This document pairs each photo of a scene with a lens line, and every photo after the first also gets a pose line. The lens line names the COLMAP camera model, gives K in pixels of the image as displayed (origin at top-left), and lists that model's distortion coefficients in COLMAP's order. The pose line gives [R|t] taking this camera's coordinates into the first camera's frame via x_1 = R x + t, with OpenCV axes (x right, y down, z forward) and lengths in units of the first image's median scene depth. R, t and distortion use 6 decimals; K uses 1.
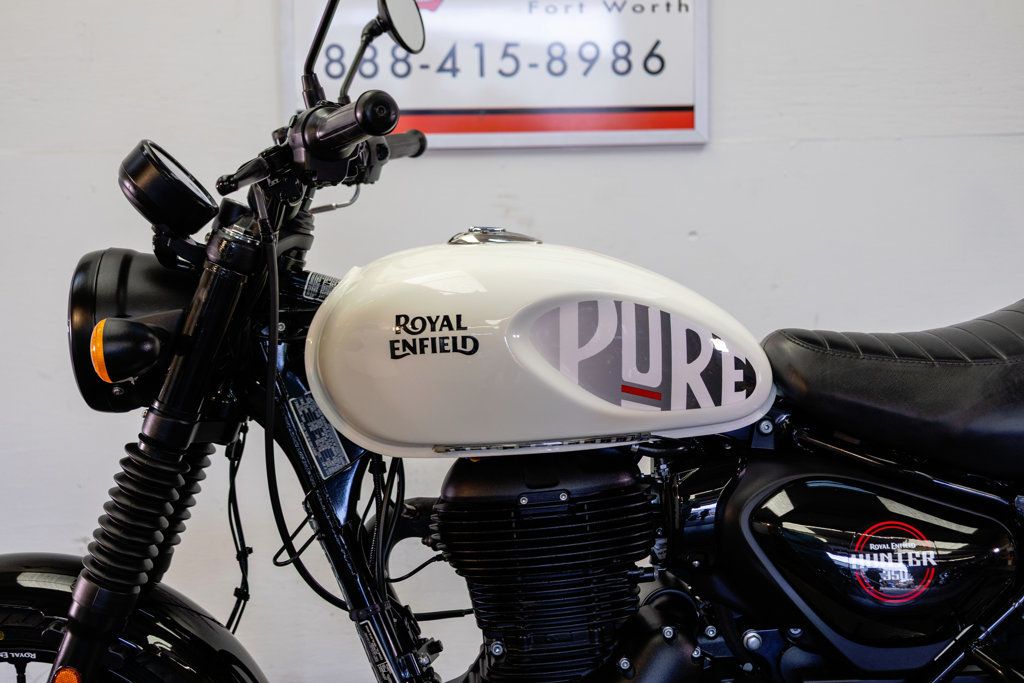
lens RADIAL K [[1455.8, 0, 512.0], [0, 1455.8, 341.5], [0, 0, 1]] dist [0.028619, 0.020689]
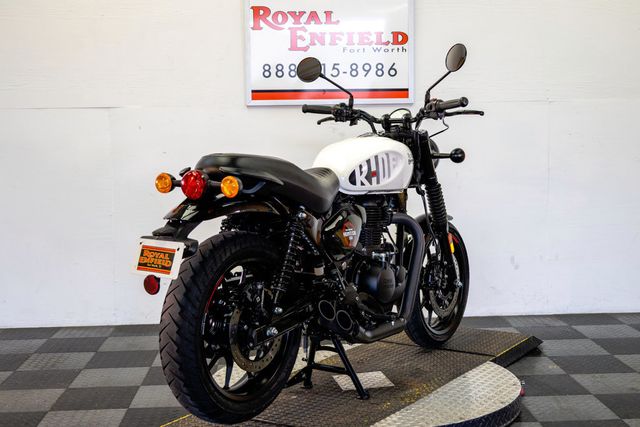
lens RADIAL K [[917.8, 0, 320.0], [0, 917.8, 213.5], [0, 0, 1]] dist [0.011632, -0.022589]
pose [[0.999988, 0.004211, -0.002681, -0.047216], [-0.004214, 0.999990, -0.001415, 0.117881], [0.002675, 0.001427, 0.999995, -1.212459]]
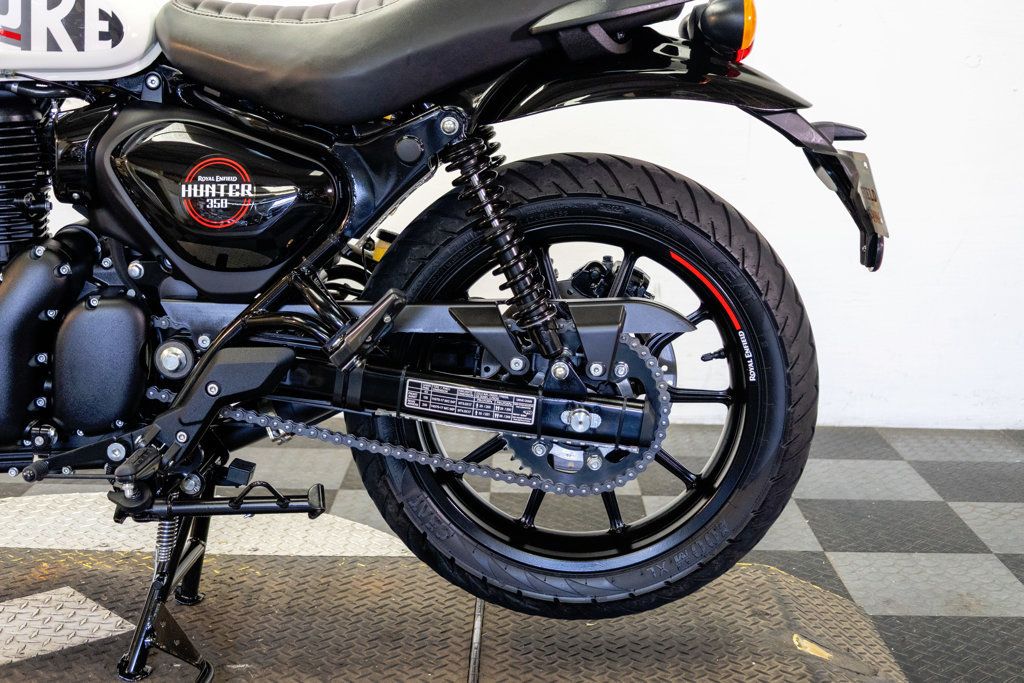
lens RADIAL K [[1468.5, 0, 512.0], [0, 1468.5, 341.5], [0, 0, 1]] dist [0.011632, -0.022589]
pose [[0.997485, 0.049715, -0.050522, 0.541020], [-0.044567, 0.994152, 0.098361, 0.140215], [0.055117, -0.095862, 0.993868, -0.135799]]
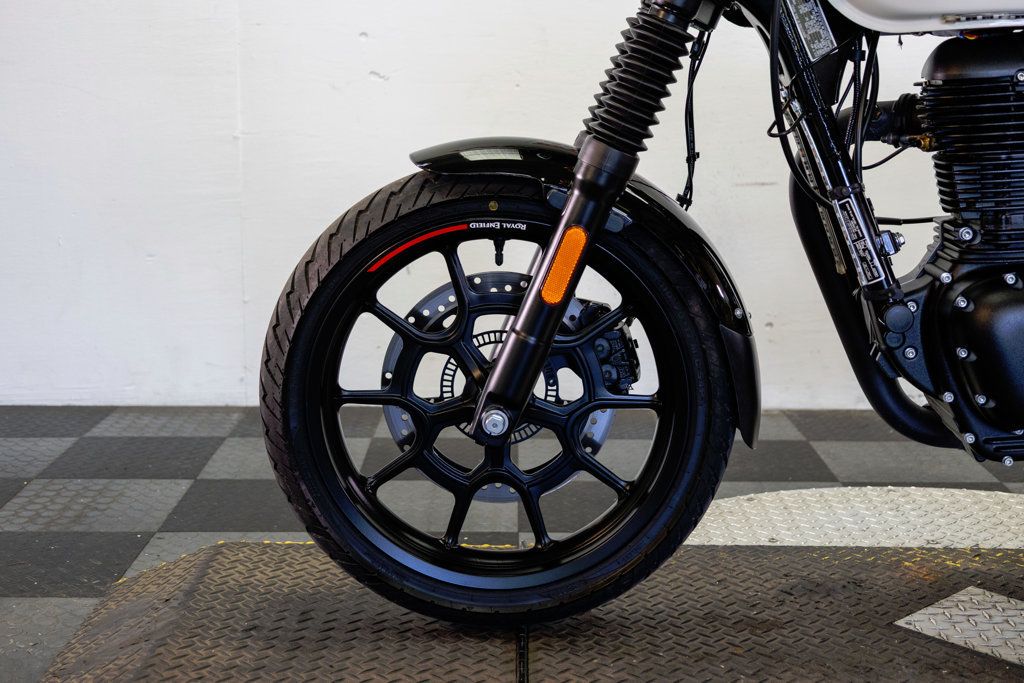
lens RADIAL K [[1468.5, 0, 512.0], [0, 1468.5, 341.5], [0, 0, 1]] dist [0.011632, -0.022589]
pose [[0.998528, 0.032058, -0.043747, -0.298906], [-0.027907, 0.995331, 0.092398, 0.208756], [0.046505, -0.091042, 0.994761, -0.066972]]
